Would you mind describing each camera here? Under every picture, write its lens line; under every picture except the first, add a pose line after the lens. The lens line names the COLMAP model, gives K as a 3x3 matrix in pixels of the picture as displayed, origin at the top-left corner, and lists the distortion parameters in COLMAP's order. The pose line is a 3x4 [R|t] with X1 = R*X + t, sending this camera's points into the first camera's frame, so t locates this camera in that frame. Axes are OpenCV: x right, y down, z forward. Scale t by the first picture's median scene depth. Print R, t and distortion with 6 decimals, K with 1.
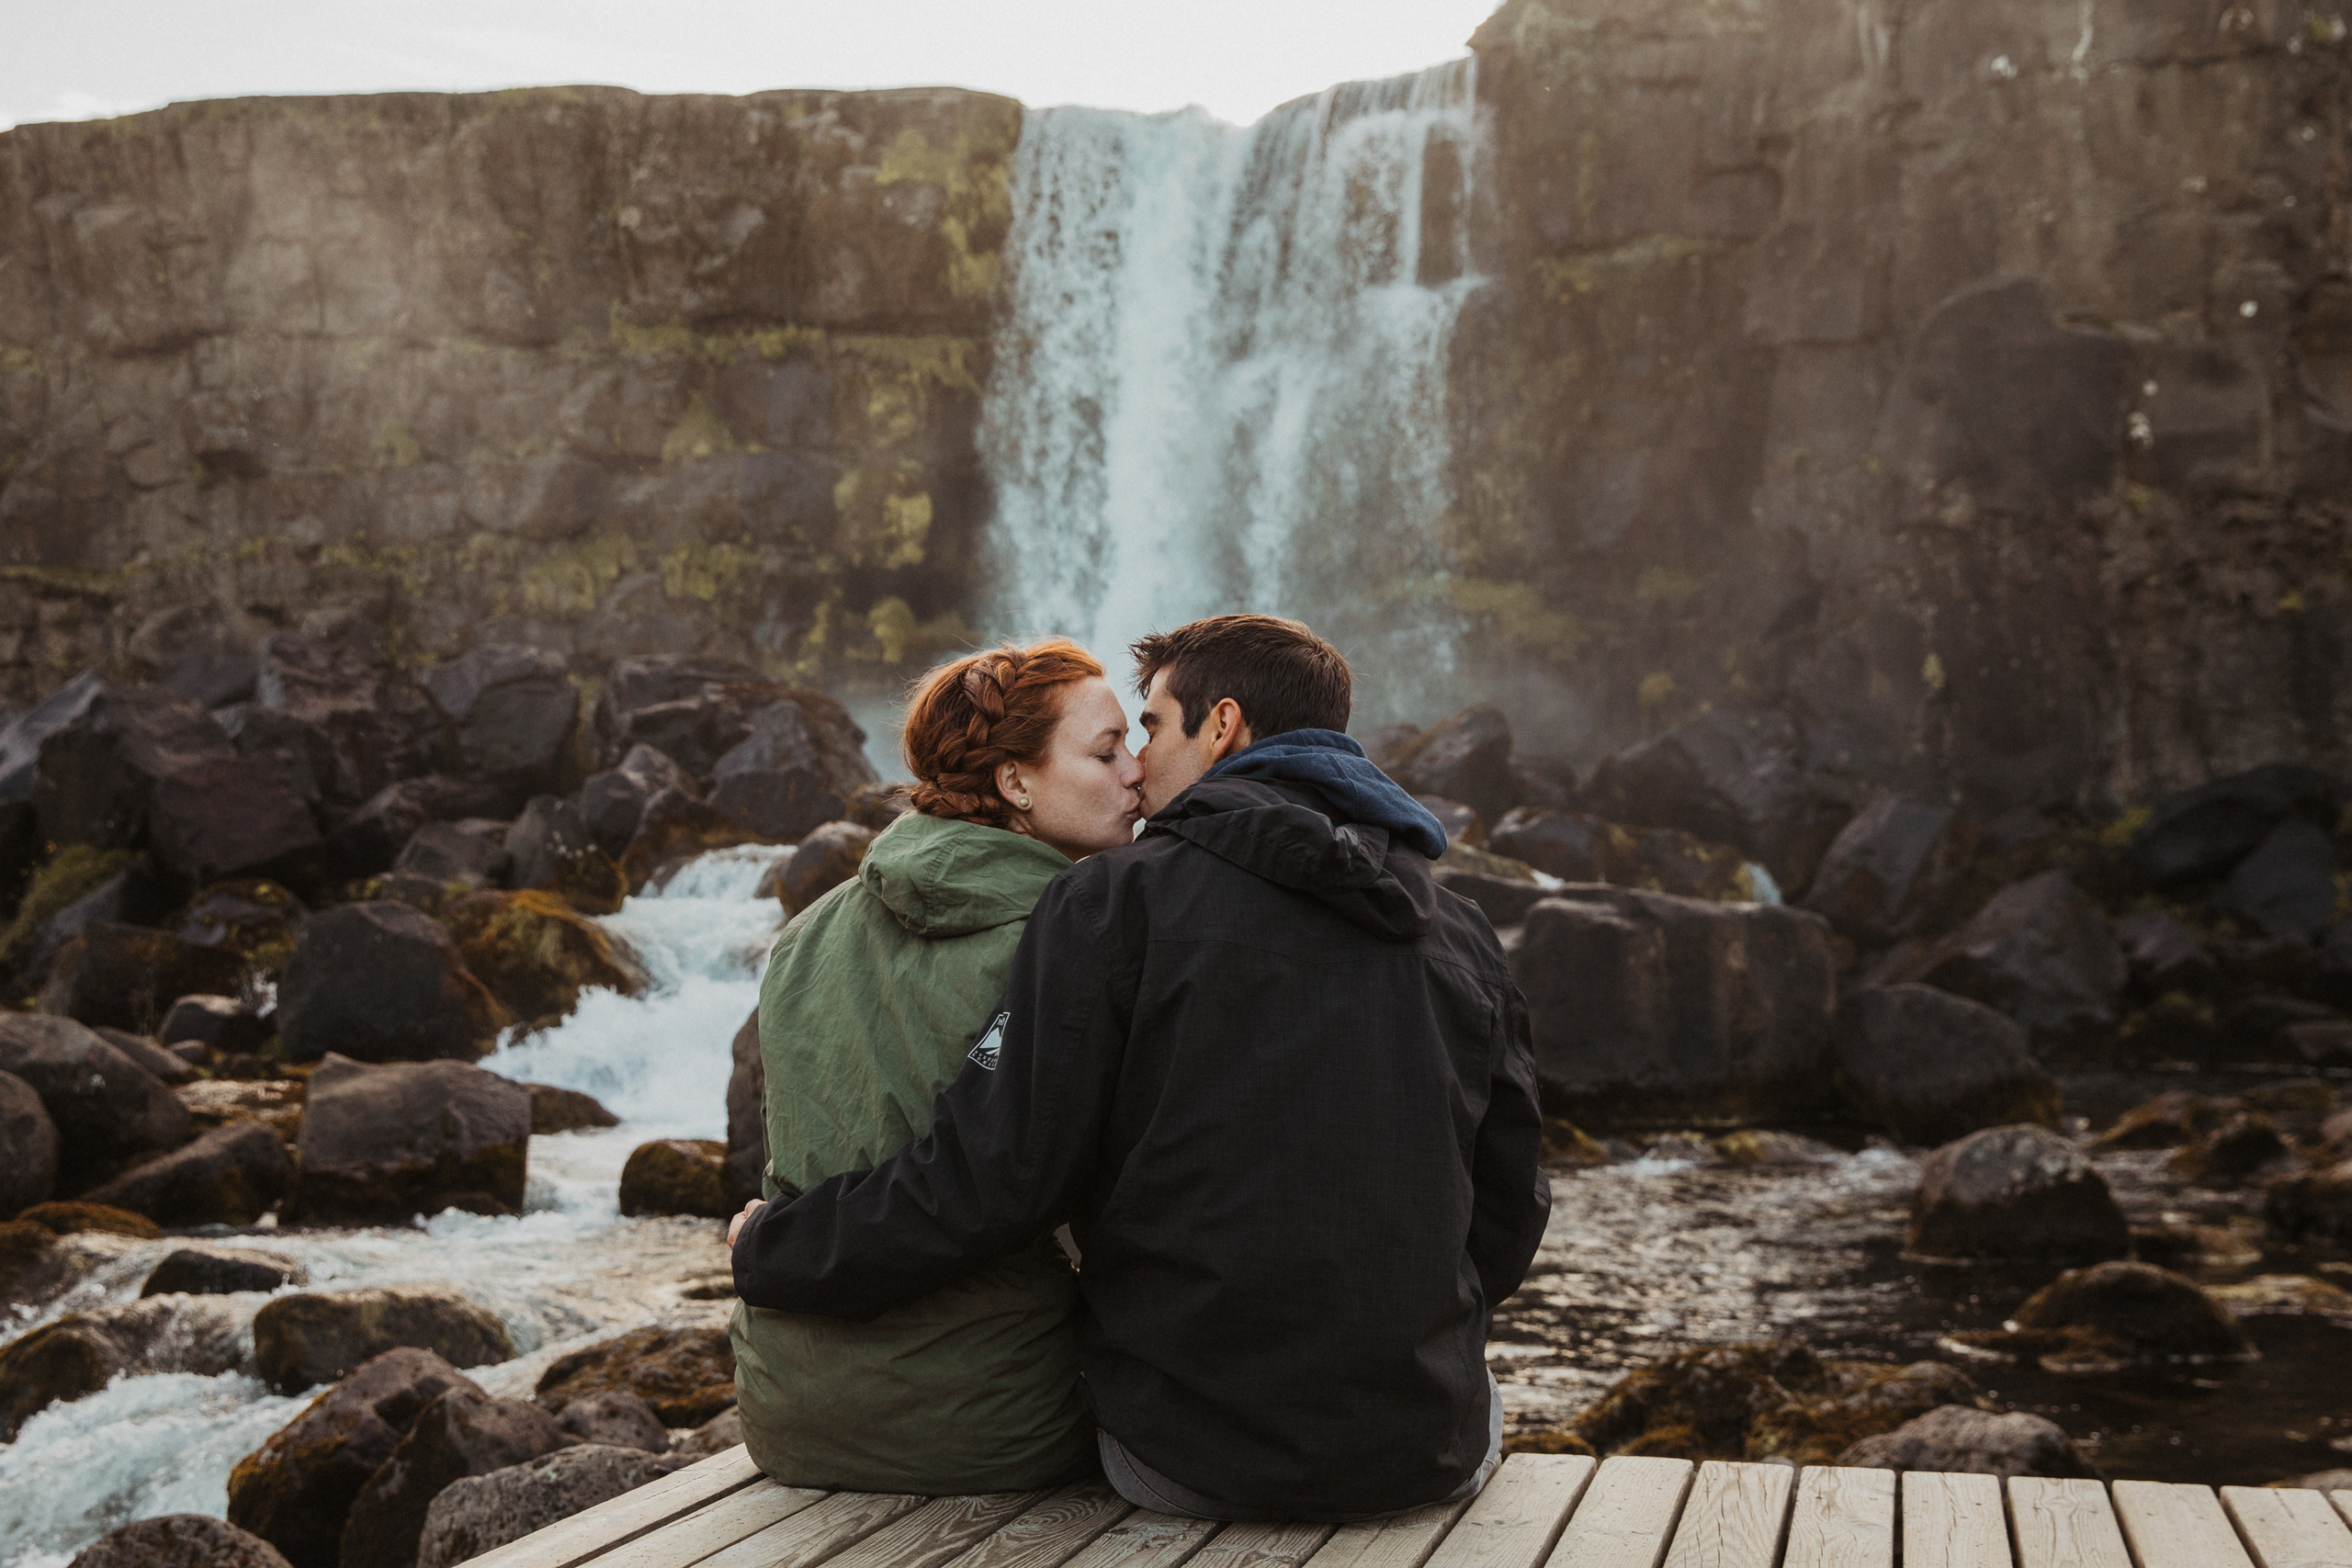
lens RADIAL K [[2681.1, 0, 1176.0], [0, 2681.1, 784.0], [0, 0, 1]] dist [0.014153, 0.106922]
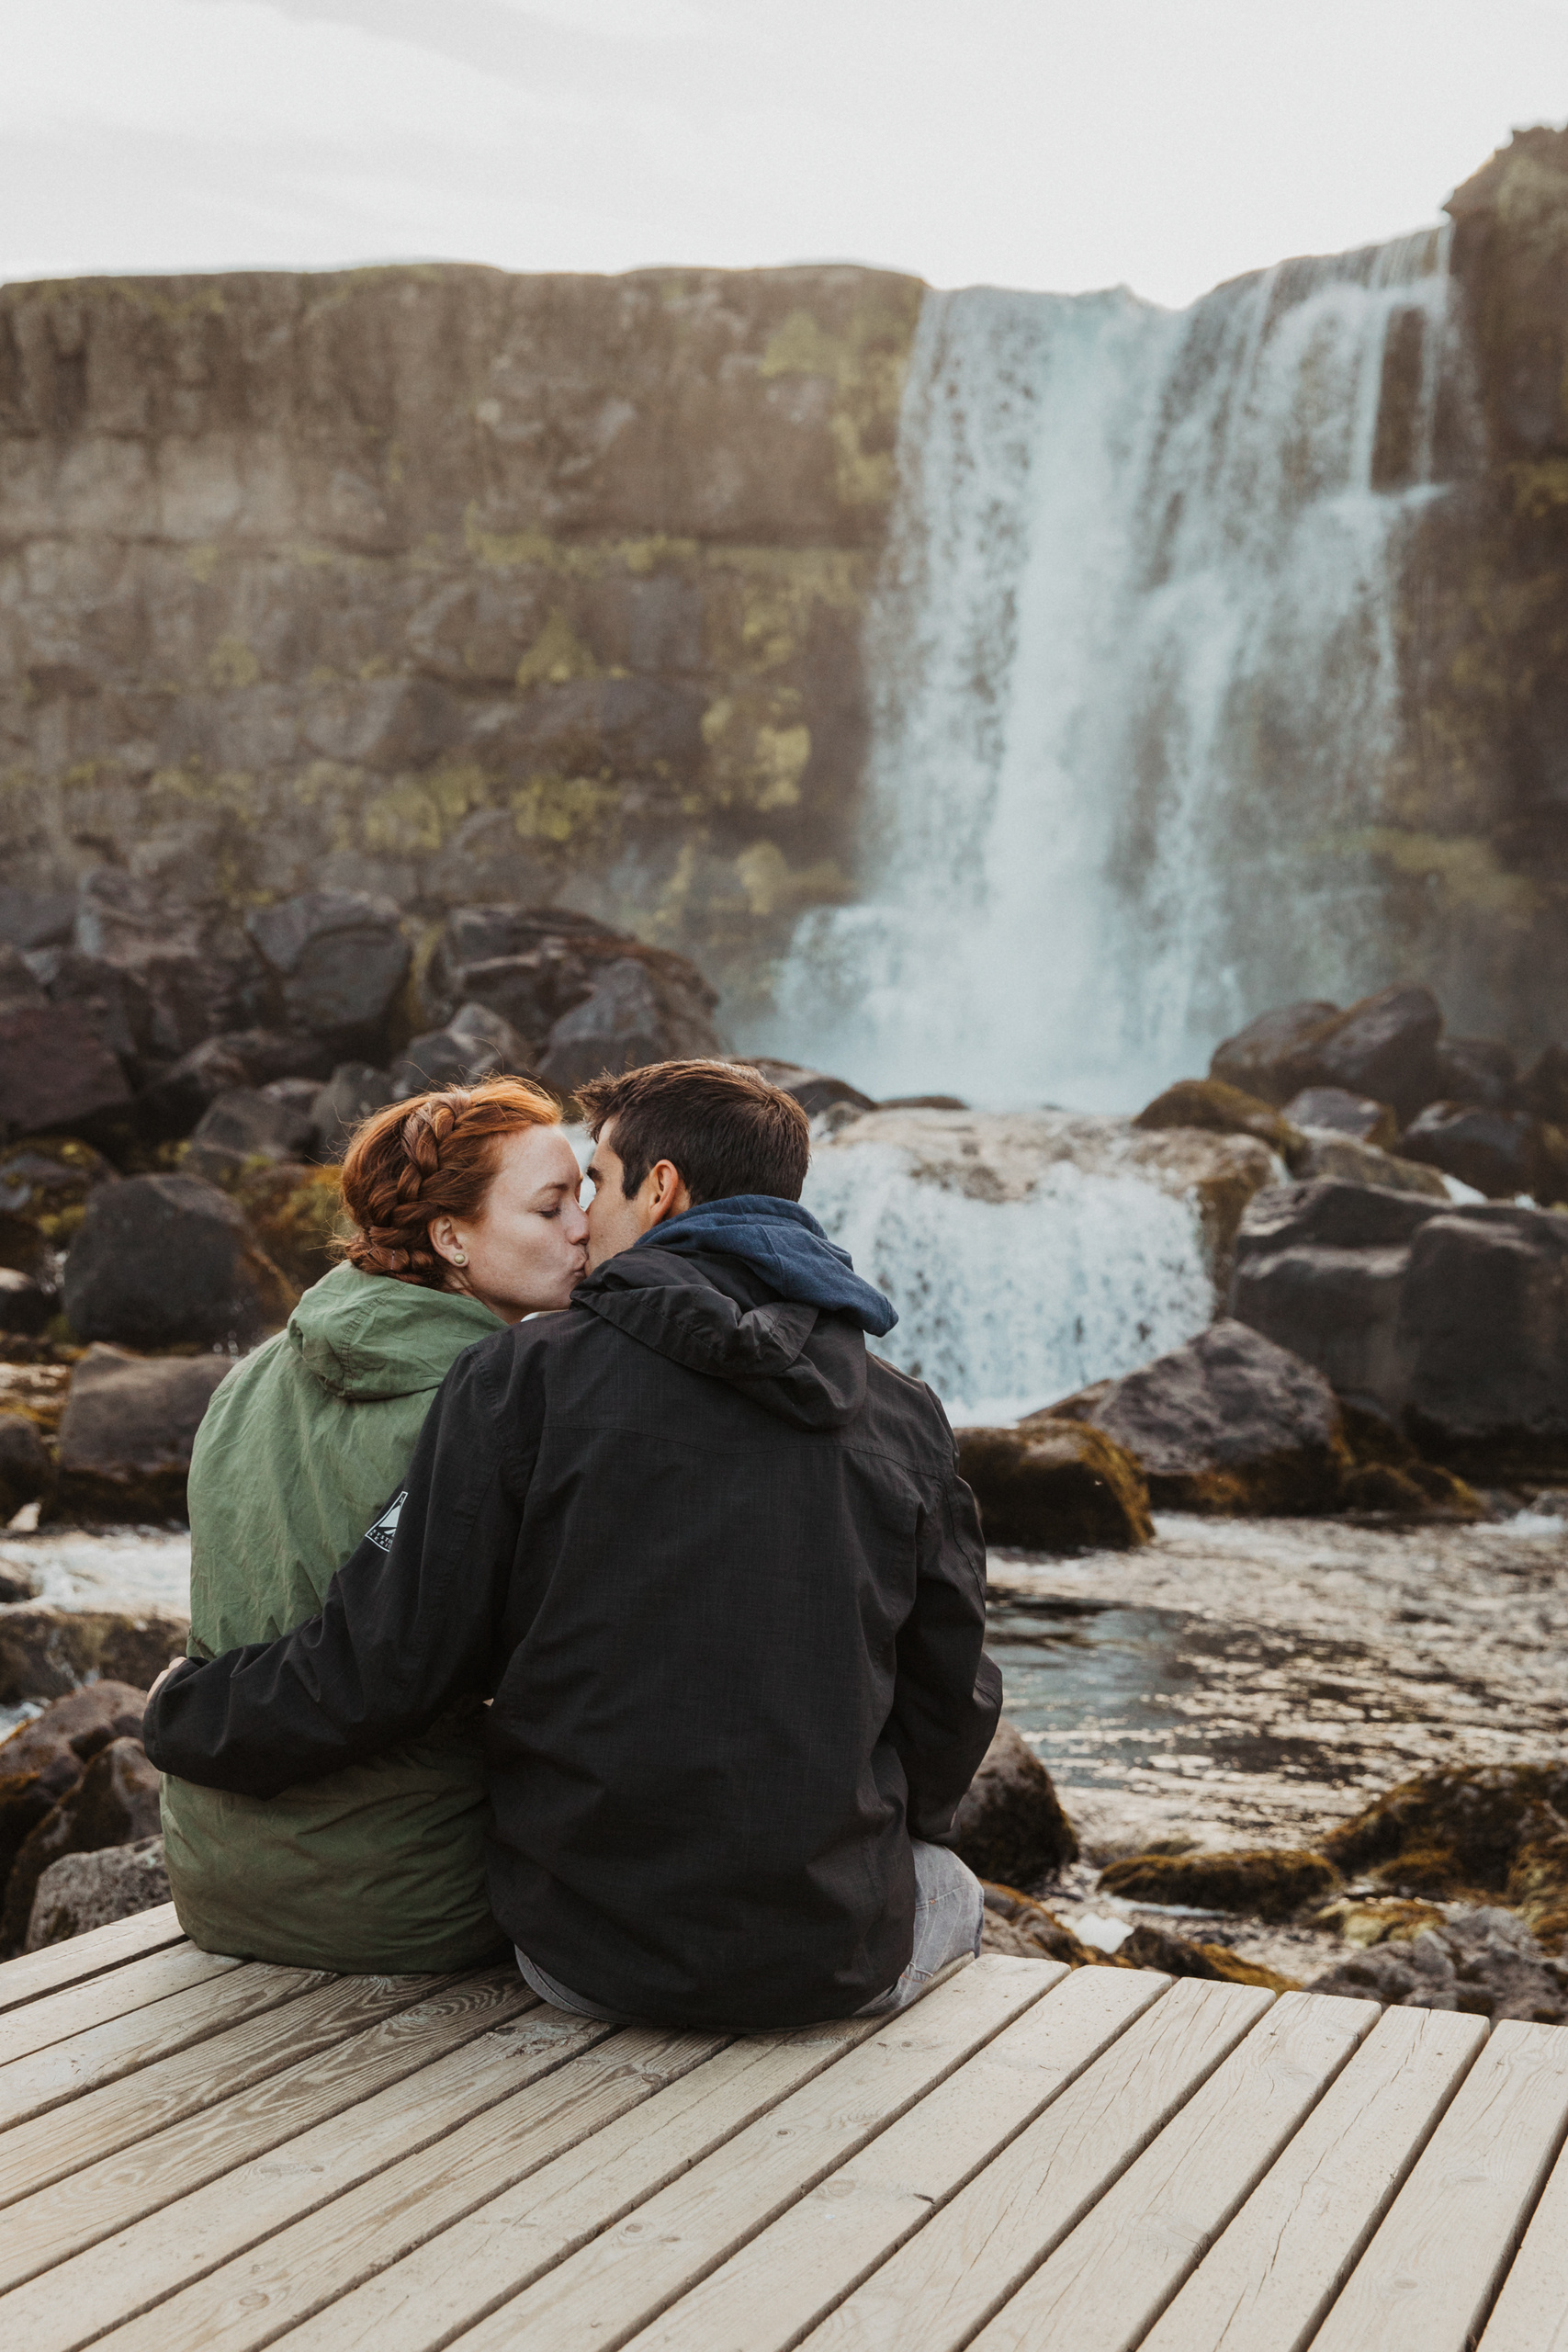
lens RADIAL K [[2972.2, 0, 777.3], [0, 2972.2, 1204.2], [0, 0, 1]] dist [0.064053, -0.004046]
pose [[0.993431, 0.033907, -0.109292, 0.016338], [-0.027691, 0.997938, 0.057903, -0.007361], [0.111030, -0.054497, 0.992322, -0.003357]]
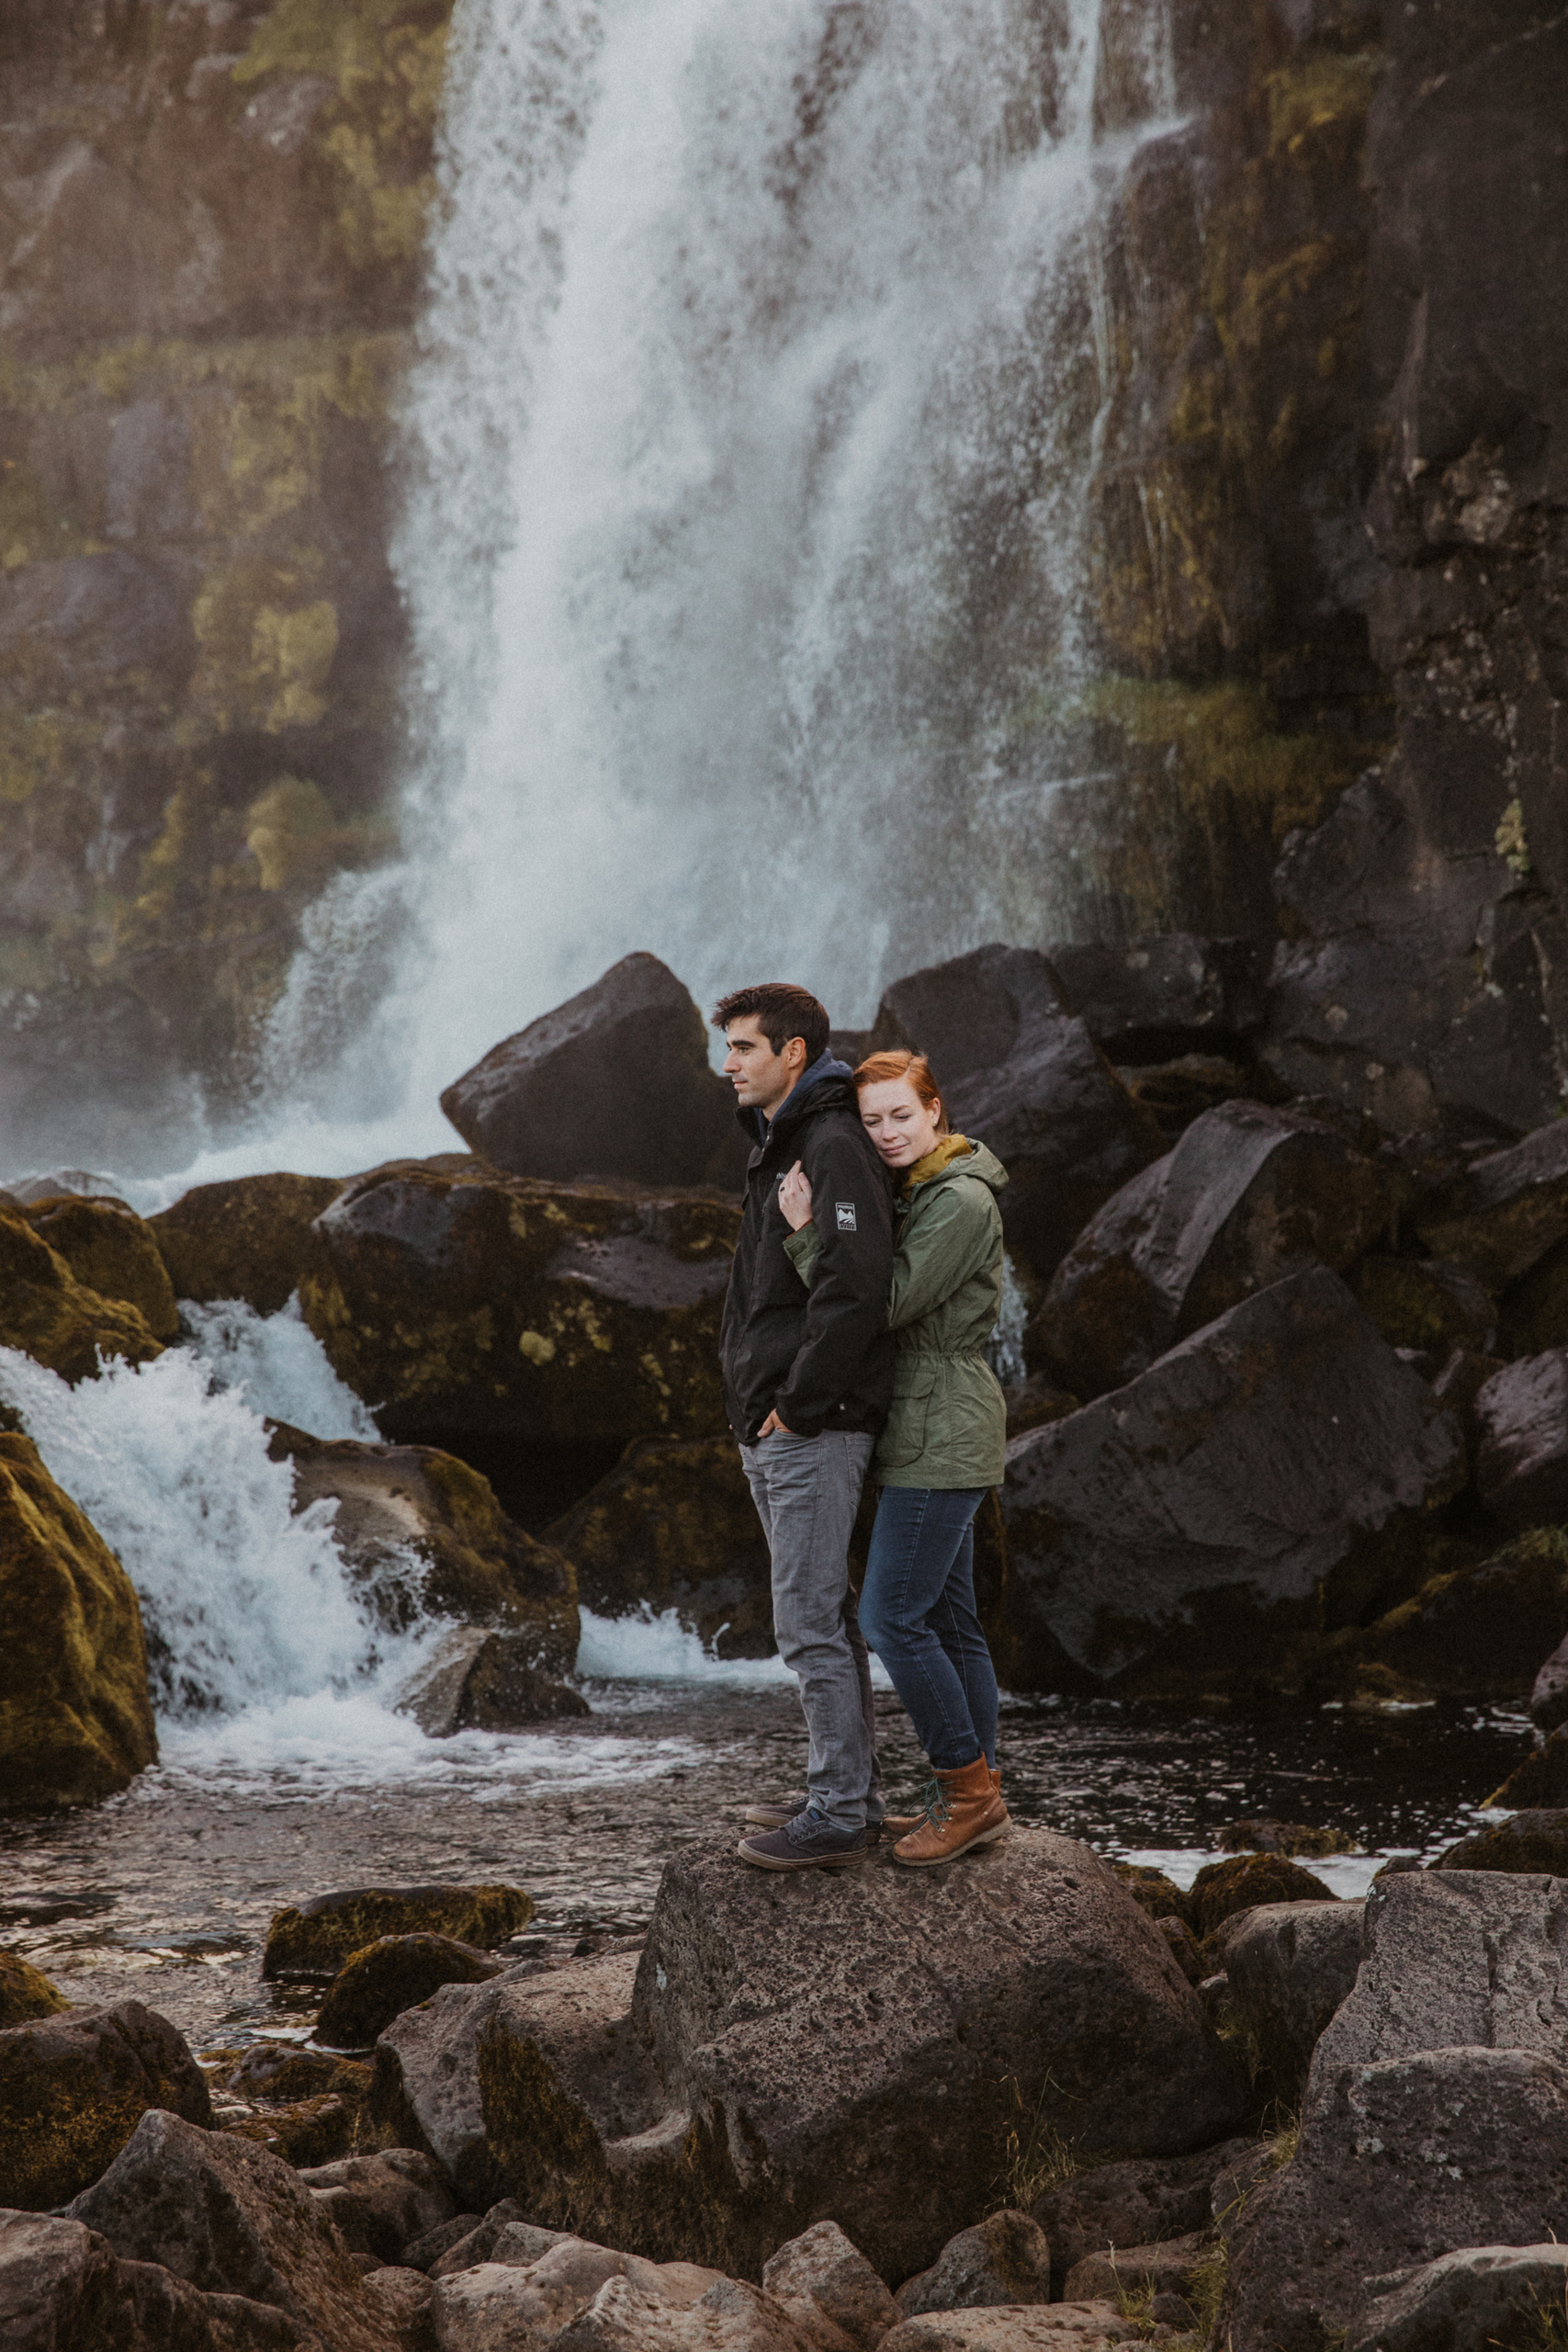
lens RADIAL K [[4144.0, 0, 784.0], [0, 4144.0, 1176.0], [0, 0, 1]] dist [0.181817, 0.122964]
pose [[0.917132, -0.023457, -0.397892, 0.471070], [0.040920, 0.998533, 0.035454, -0.011757], [0.396477, -0.048797, 0.916747, 0.230349]]
